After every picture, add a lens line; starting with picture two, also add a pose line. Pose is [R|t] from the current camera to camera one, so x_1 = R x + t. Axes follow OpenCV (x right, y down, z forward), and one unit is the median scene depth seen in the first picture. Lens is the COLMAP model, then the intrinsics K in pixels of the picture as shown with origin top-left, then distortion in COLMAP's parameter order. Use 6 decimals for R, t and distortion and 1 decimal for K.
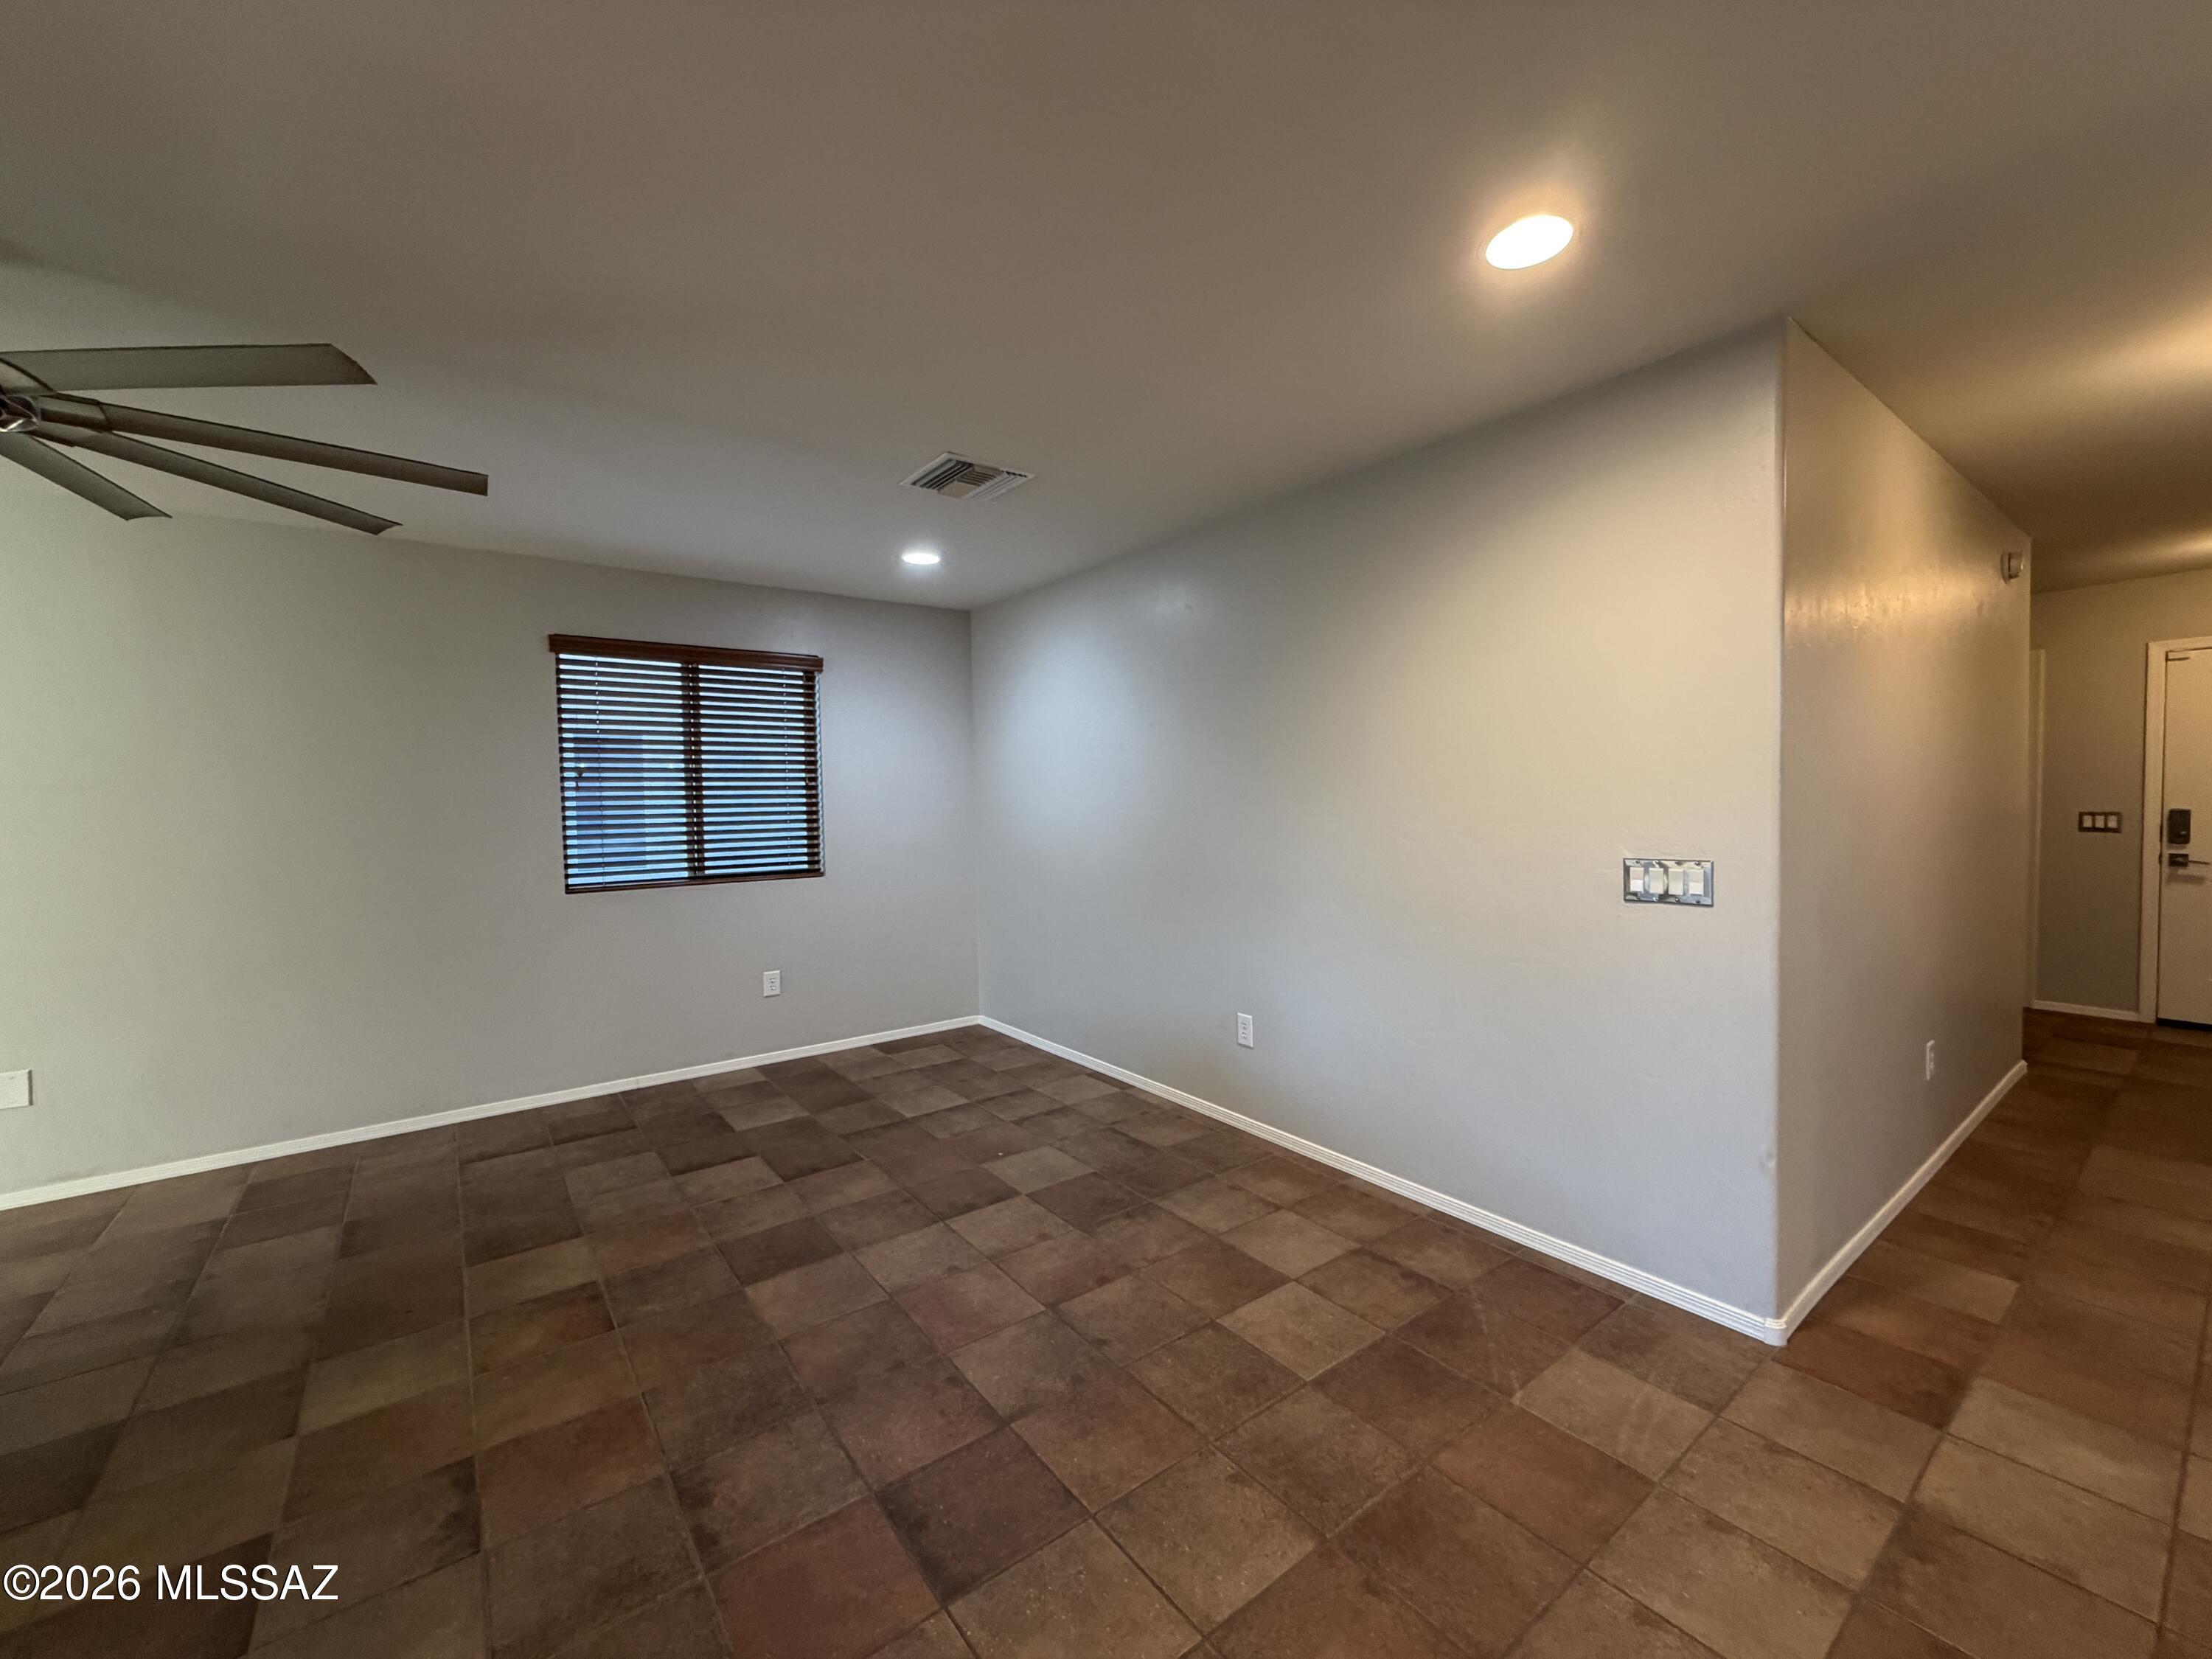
lens RADIAL K [[882.8, 0, 1099.0], [0, 882.8, 826.2], [0, 0, 1]] dist [0.000433, -0.000443]
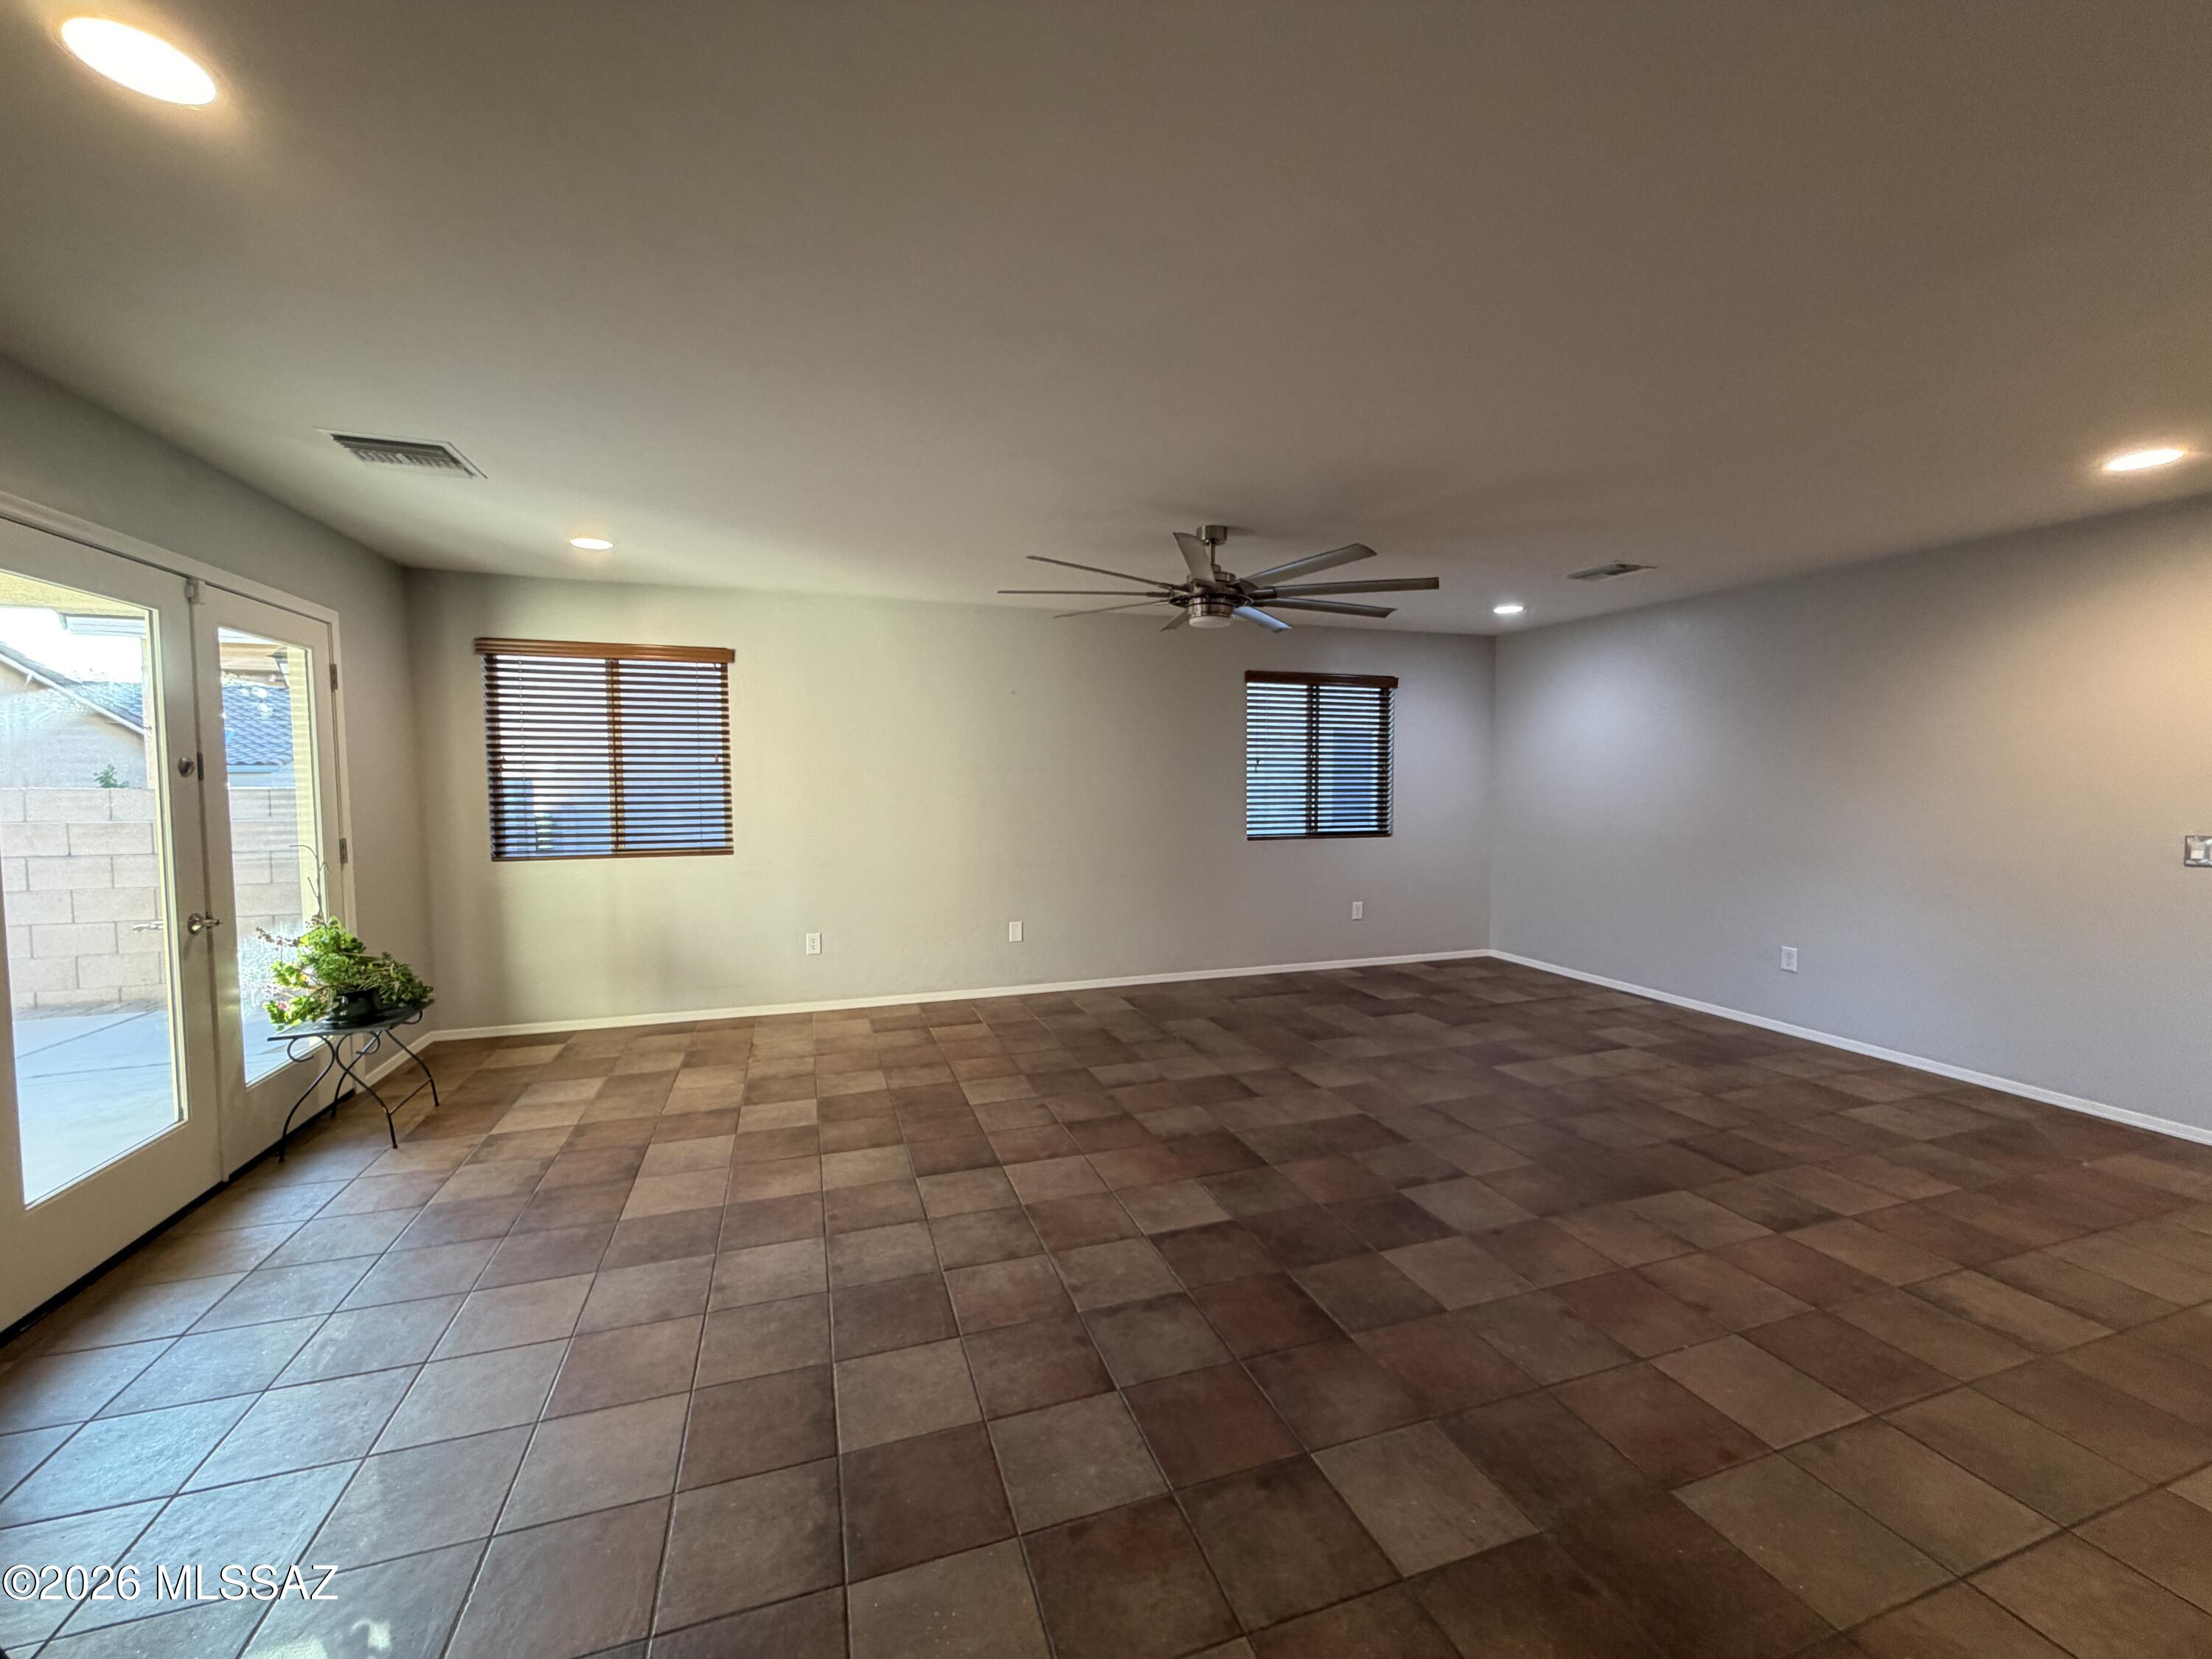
lens RADIAL K [[882.8, 0, 1099.0], [0, 882.8, 825.7], [0, 0, 1]] dist [0.000433, -0.000443]
pose [[0.950026, 0.032149, -0.310511, -0.505255], [-0.024676, 0.999304, 0.027967, 0.019436], [0.311194, -0.018908, 0.950158, -0.720529]]
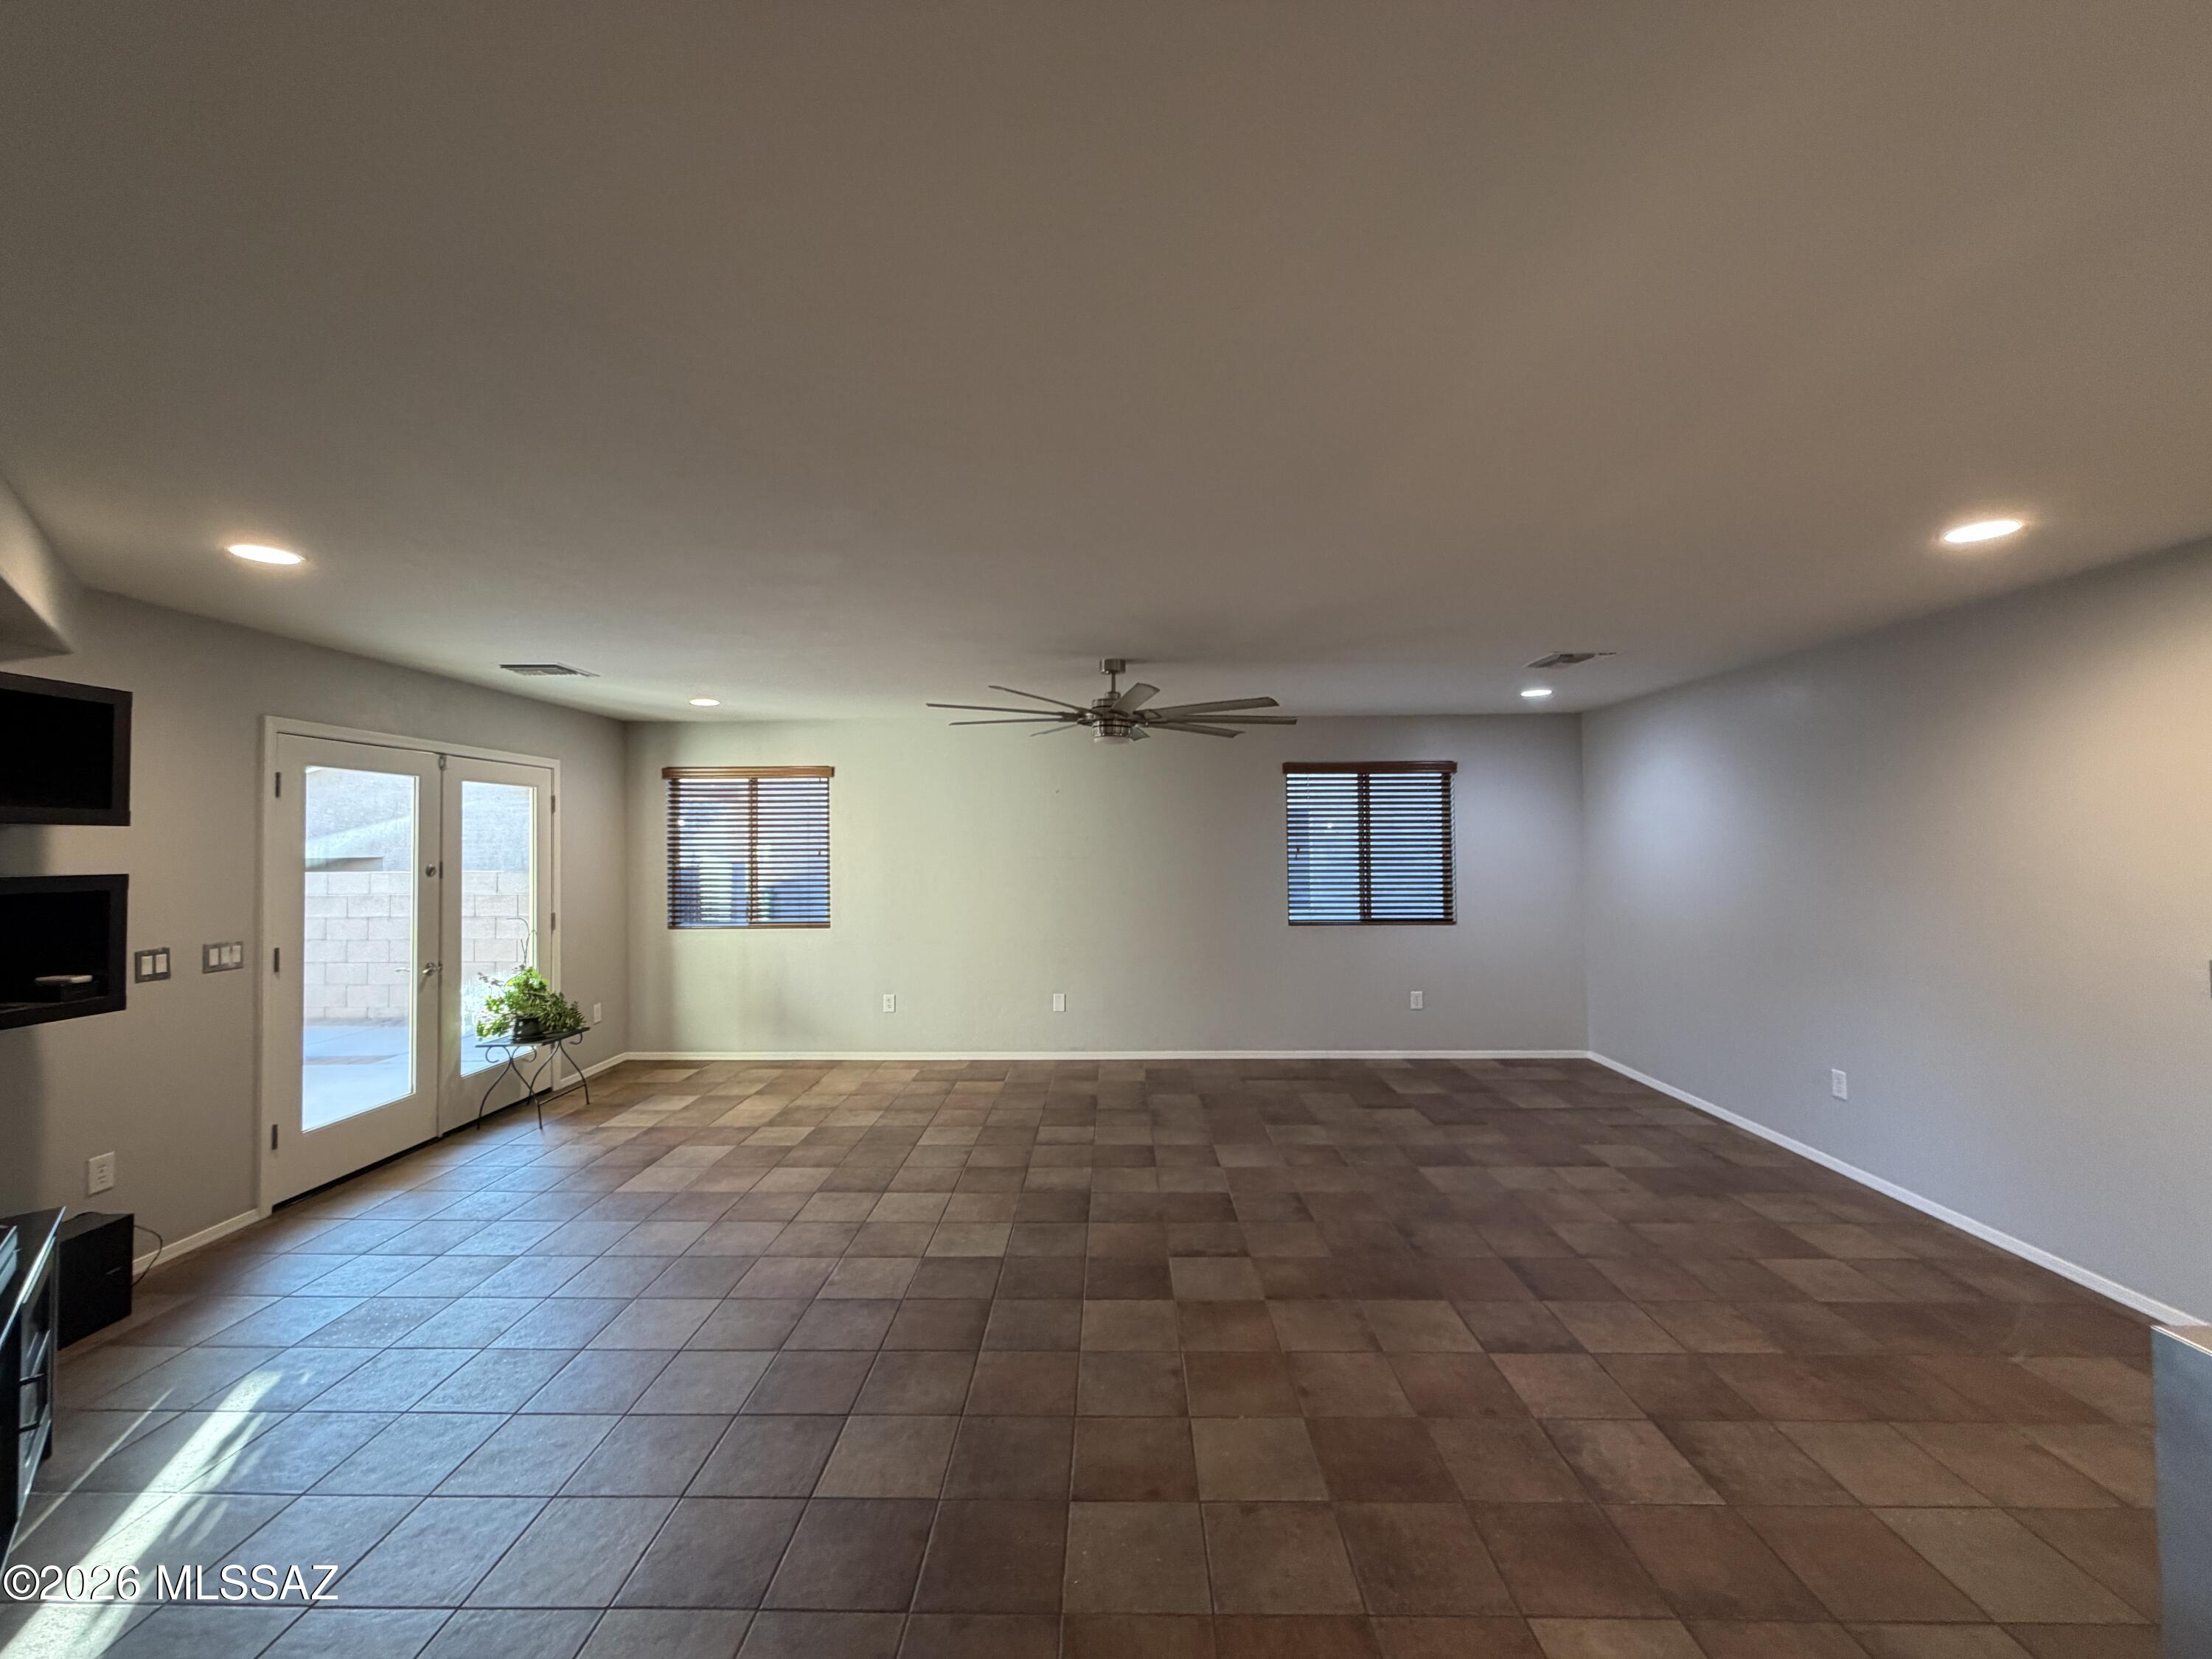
lens RADIAL K [[882.8, 0, 1100.0], [0, 882.8, 825.7], [0, 0, 1]] dist [0.000433, -0.000443]
pose [[0.788951, -0.002524, -0.614451, 0.135409], [-0.026714, 0.998905, -0.038403, -0.044132], [0.613875, 0.046713, 0.788020, -0.621552]]
